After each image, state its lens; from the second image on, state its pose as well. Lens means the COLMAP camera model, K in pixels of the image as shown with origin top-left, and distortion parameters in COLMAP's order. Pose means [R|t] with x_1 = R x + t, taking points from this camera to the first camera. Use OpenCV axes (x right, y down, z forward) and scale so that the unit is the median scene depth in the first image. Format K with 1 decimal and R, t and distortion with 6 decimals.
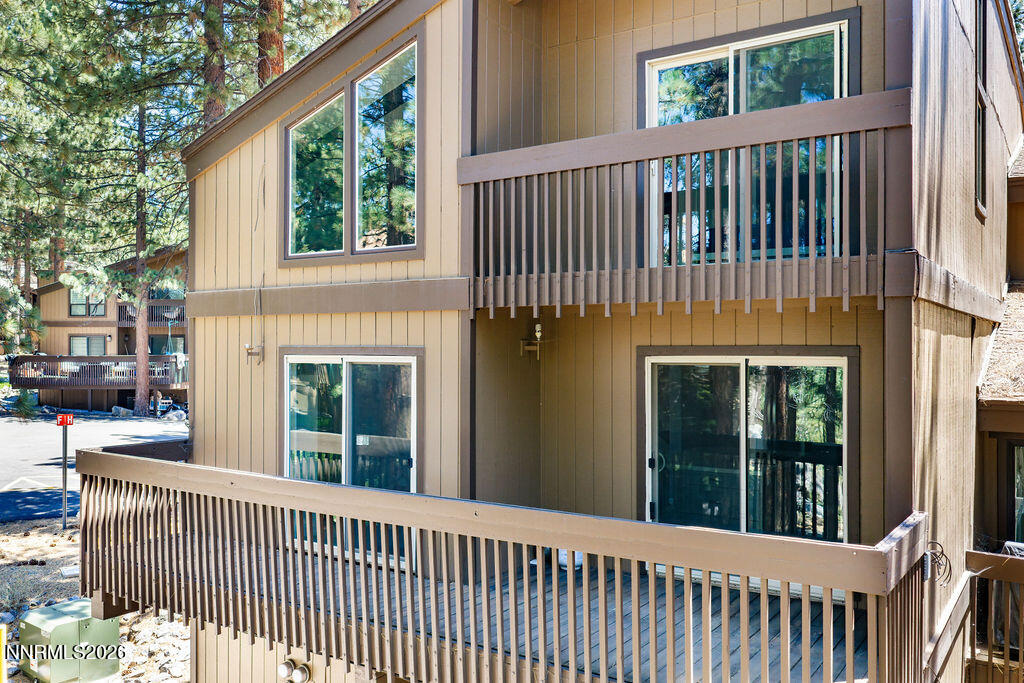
lens RADIAL K [[833.1, 0, 512.6], [0, 833.1, 344.6], [0, 0, 1]] dist [0.011556, -0.010795]
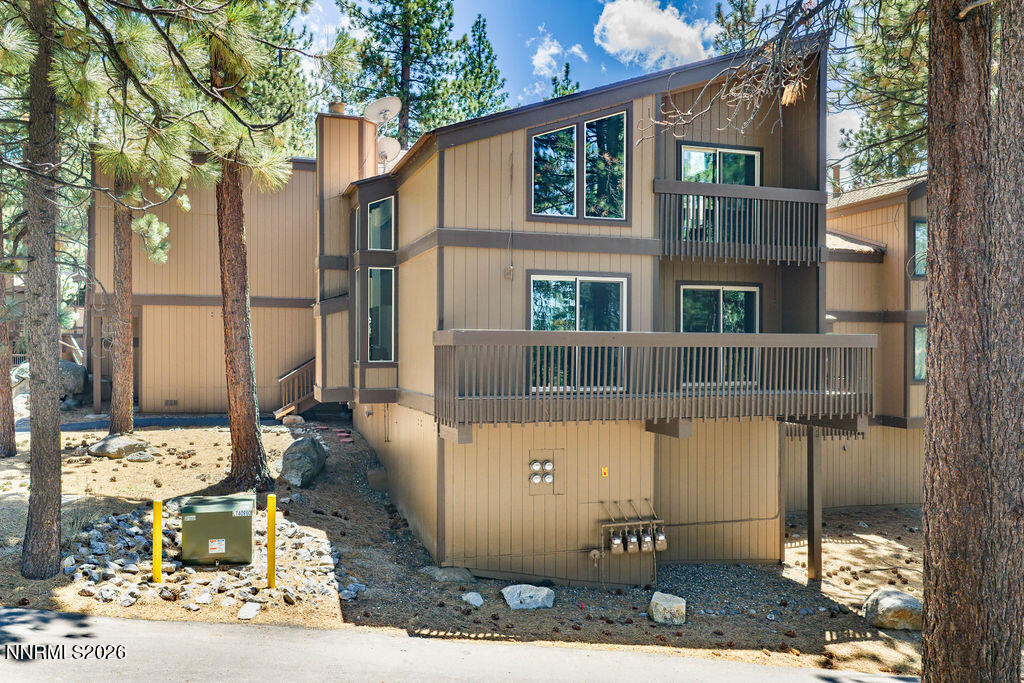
lens RADIAL K [[833.1, 0, 511.0], [0, 833.1, 344.7], [0, 0, 1]] dist [0.011556, -0.010795]
pose [[0.639570, 0.004558, 0.768719, -1.736768], [-0.009197, 0.999956, 0.001724, 0.164828], [-0.768678, -0.008173, 0.639584, -0.020397]]
